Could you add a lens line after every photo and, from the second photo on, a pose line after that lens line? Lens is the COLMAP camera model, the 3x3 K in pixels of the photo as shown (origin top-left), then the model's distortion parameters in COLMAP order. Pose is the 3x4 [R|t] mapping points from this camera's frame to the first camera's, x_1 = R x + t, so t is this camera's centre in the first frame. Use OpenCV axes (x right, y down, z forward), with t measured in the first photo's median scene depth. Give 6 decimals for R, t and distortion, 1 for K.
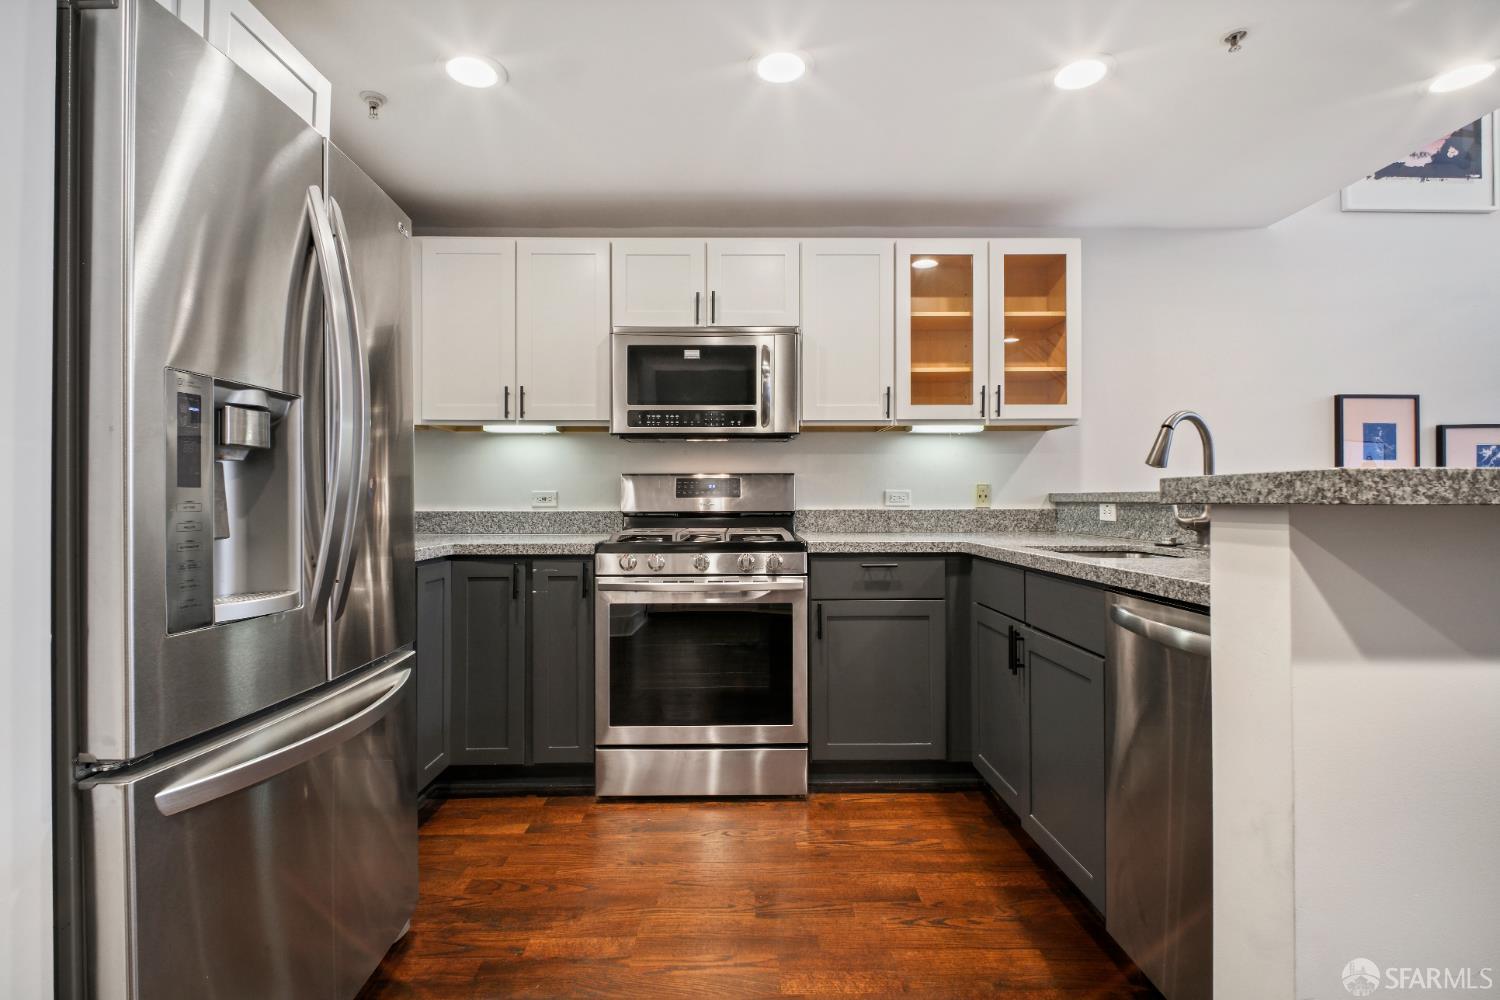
lens RADIAL K [[699.7, 0, 753.2], [0, 699.7, 492.7], [0, 0, 1]] dist [0.008372, -0.010126]
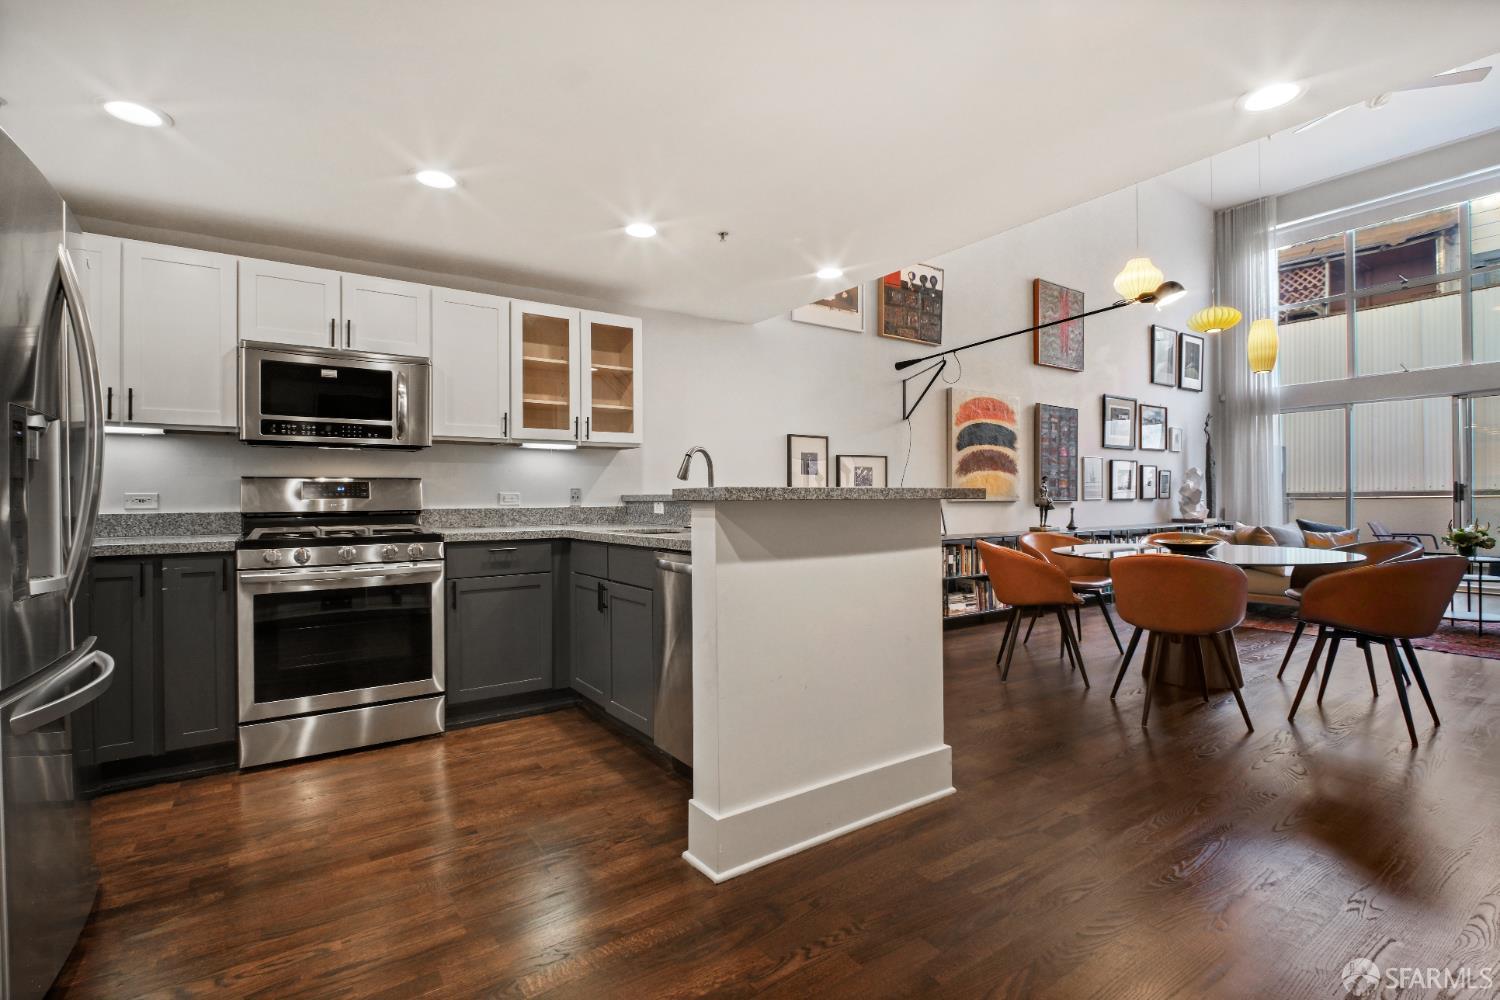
lens RADIAL K [[687.5, 0, 753.7], [0, 687.5, 496.5], [0, 0, 1]] dist [0.002434, -0.008203]
pose [[0.829563, -0.001479, 0.558411, -0.138654], [-0.000897, 0.999992, 0.003982, -0.002206], [-0.558412, -0.003804, 0.829555, -0.315899]]
